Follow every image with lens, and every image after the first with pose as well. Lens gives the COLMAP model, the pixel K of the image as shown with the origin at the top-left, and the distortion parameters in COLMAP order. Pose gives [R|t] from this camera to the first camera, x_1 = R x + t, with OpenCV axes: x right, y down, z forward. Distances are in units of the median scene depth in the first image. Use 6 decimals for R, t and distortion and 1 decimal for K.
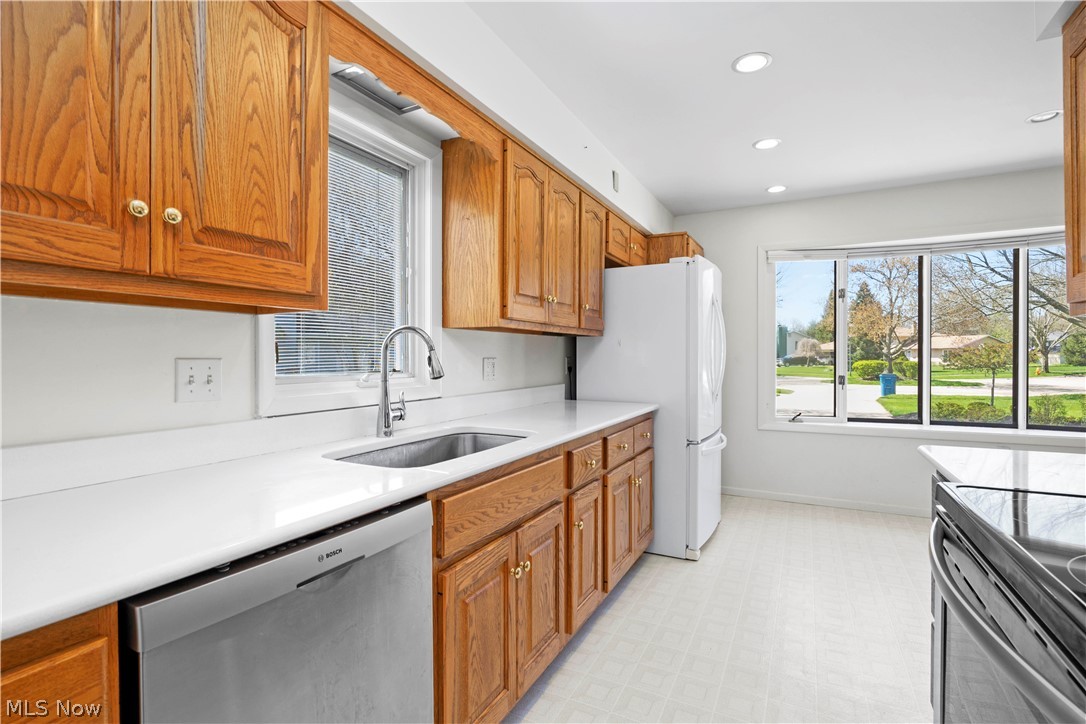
lens RADIAL K [[507.7, 0, 545.0], [0, 507.7, 361.6], [0, 0, 1]] dist [-0.001507, 0.000098]
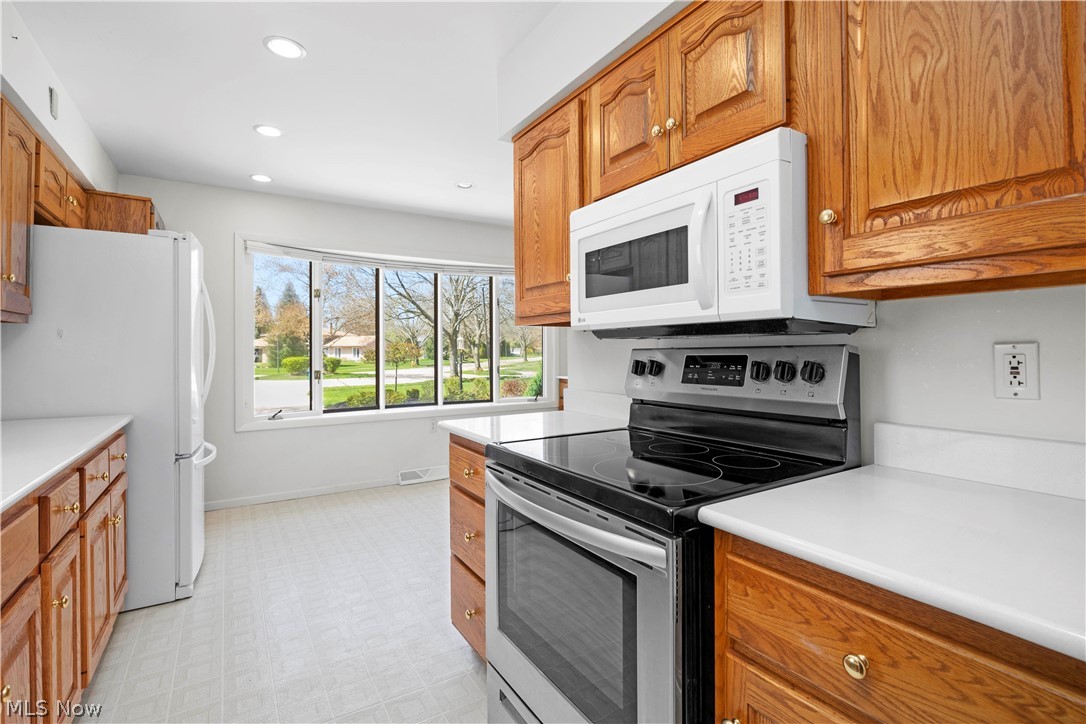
lens RADIAL K [[507.7, 0, 548.2], [0, 507.7, 350.8], [0, 0, 1]] dist [-0.001507, 0.000098]
pose [[0.508113, 0.000476, 0.861290, -0.085730], [0.012548, 0.999890, -0.007956, 0.000842], [-0.861199, 0.014850, 0.508051, 0.044233]]
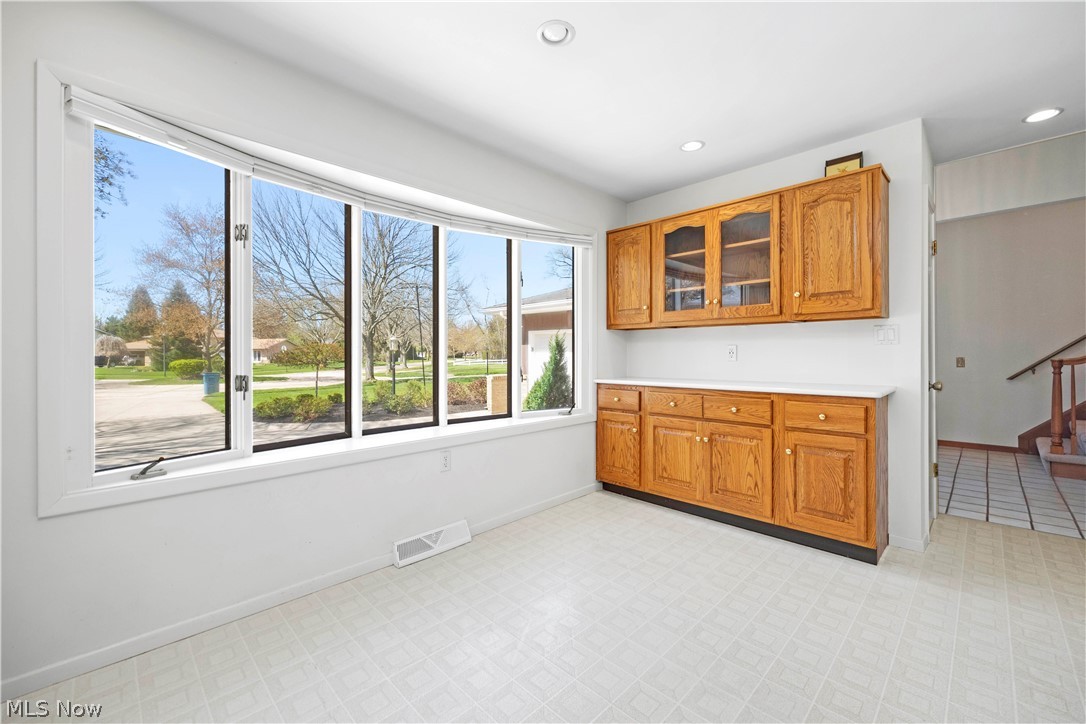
lens RADIAL K [[449.4, 0, 542.9], [0, 449.4, 357.7], [0, 0, 1]] dist [0.014956, -0.000306]
pose [[0.322043, -0.004009, 0.946717, 0.205660], [0.011132, 0.999938, 0.000448, 0.011943], [-0.946660, 0.010395, 0.322067, 0.509074]]
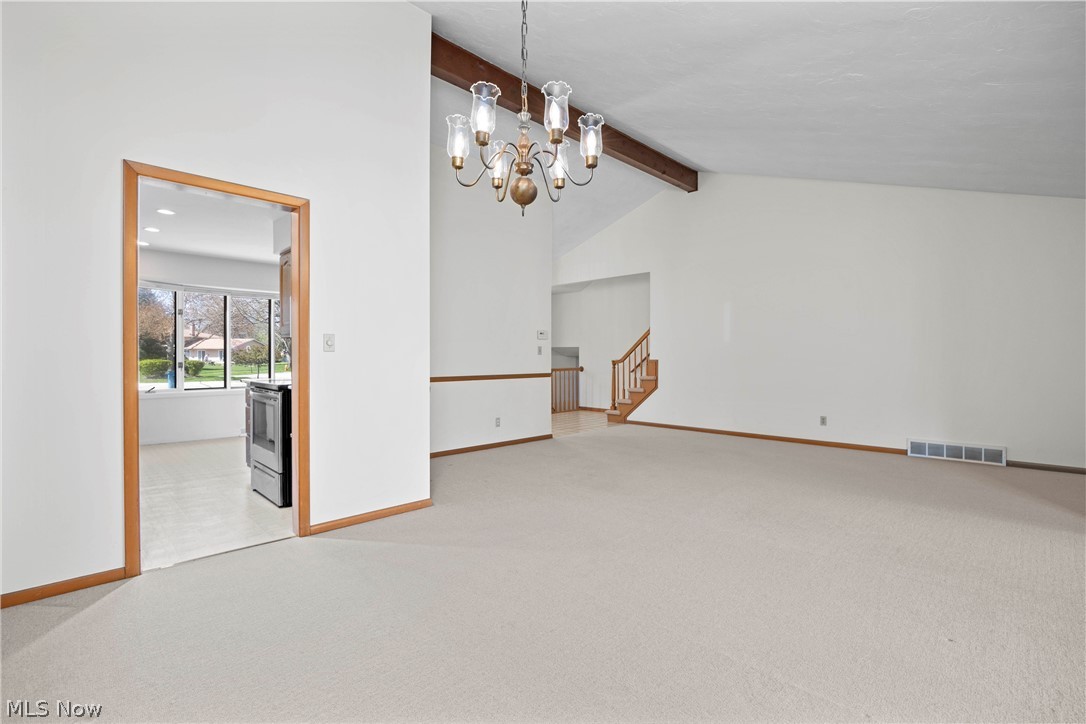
lens RADIAL K [[507.7, 0, 535.2], [0, 507.7, 364.4], [0, 0, 1]] dist [-0.001507, 0.000098]
pose [[0.338053, -0.009720, 0.941077, -0.563348], [0.004811, 0.999951, 0.008600, 0.025853], [-0.941115, 0.001620, 0.338084, -0.621685]]
